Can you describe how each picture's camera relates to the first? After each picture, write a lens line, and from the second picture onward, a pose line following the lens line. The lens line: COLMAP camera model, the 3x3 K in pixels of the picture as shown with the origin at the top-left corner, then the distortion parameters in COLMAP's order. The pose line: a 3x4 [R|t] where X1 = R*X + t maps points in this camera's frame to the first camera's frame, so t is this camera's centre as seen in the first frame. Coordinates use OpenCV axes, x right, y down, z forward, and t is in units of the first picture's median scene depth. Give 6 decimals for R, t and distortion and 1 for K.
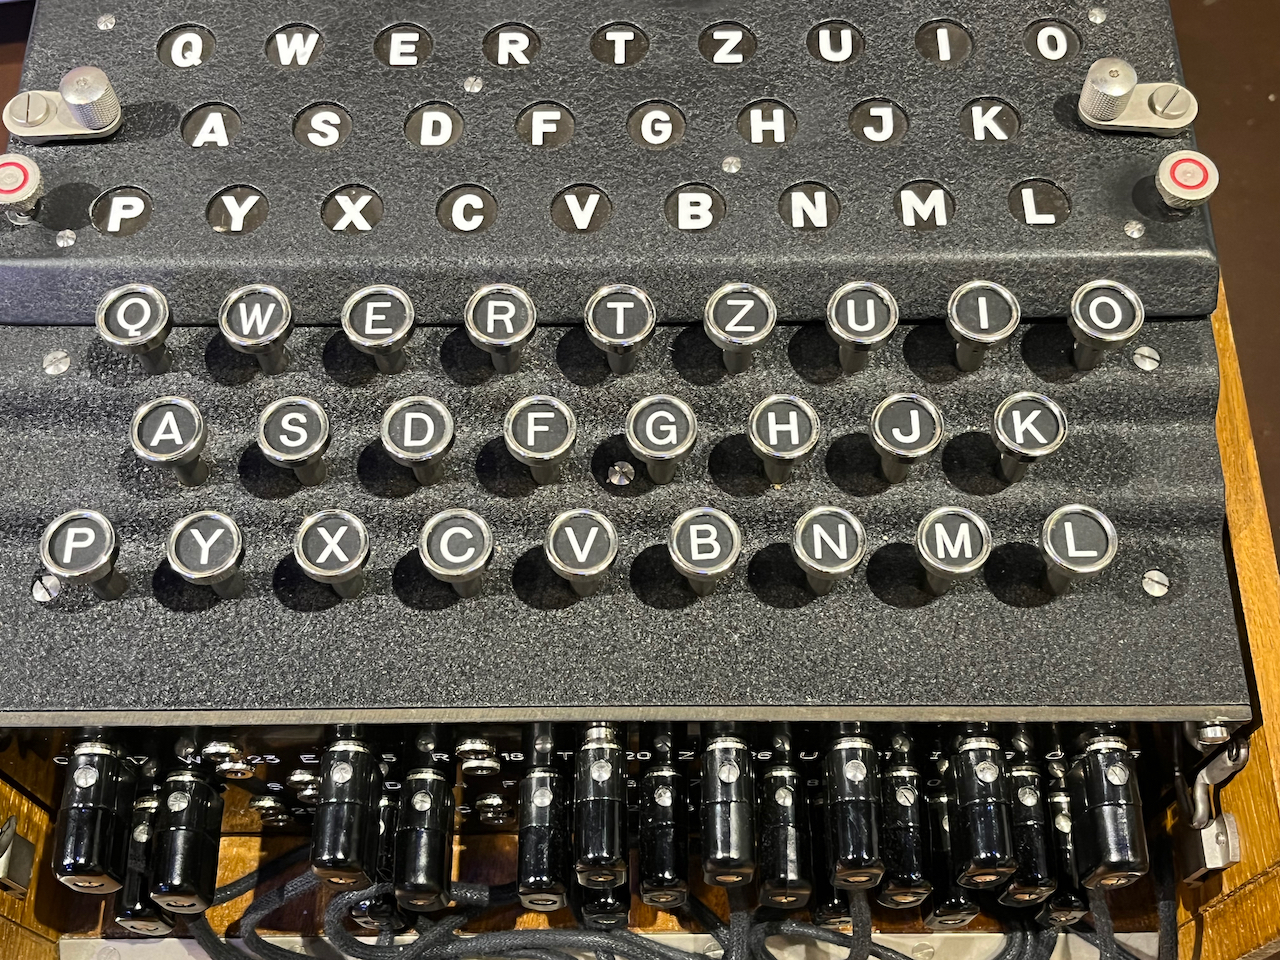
lens RADIAL K [[1554.8, 0, 652.9], [0, 1554.8, 488.8], [0, 0, 1]] dist [0.036209, 0.000000]
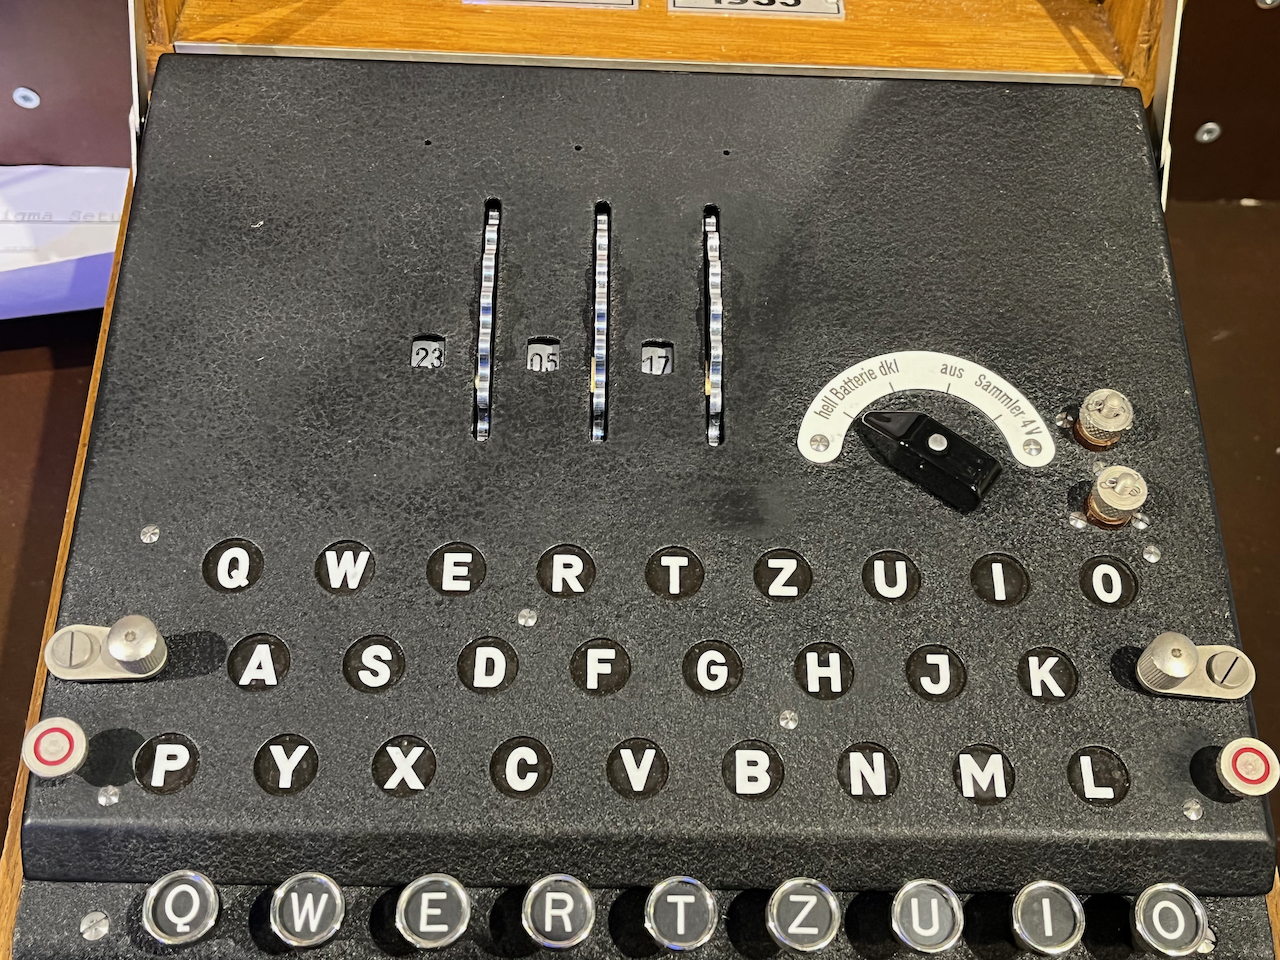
lens RADIAL K [[1554.8, 0, 644.5], [0, 1554.8, 480.4], [0, 0, 1]] dist [0.036209, 0.000000]
pose [[0.998893, 0.027591, 0.038103, -0.085010], [-0.027483, 0.999617, -0.003353, -0.362474], [-0.038181, 0.002302, 0.999268, 0.015318]]
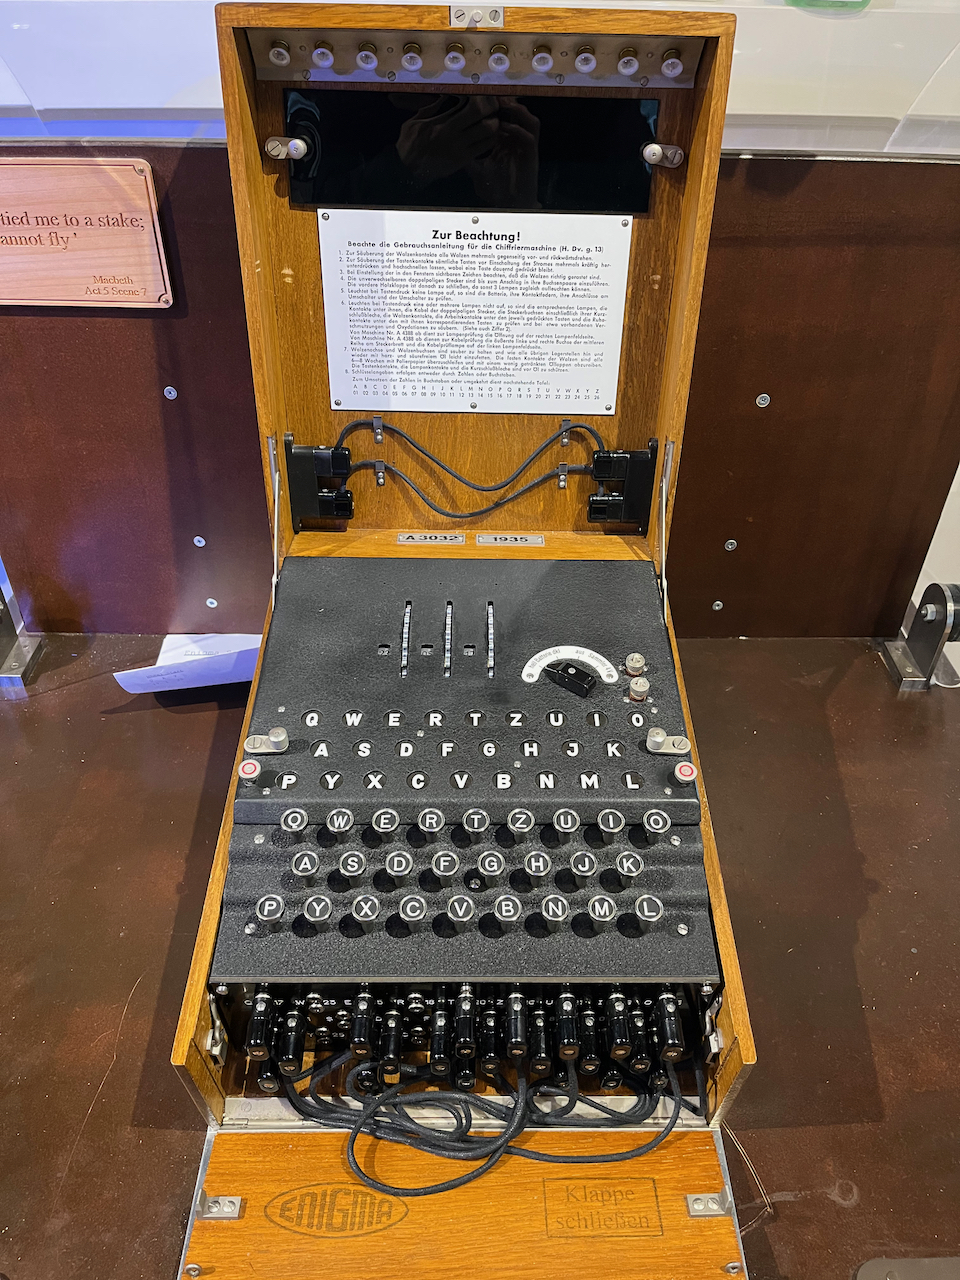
lens RADIAL K [[966.1, 0, 492.3], [0, 966.1, 659.6], [0, 0, 1]] dist [0.098959, -0.008669]
pose [[0.999784, 0.010846, 0.017711, -0.024588], [-0.005431, 0.959665, -0.281094, 0.087173], [-0.020046, 0.280937, 0.959517, -0.651917]]
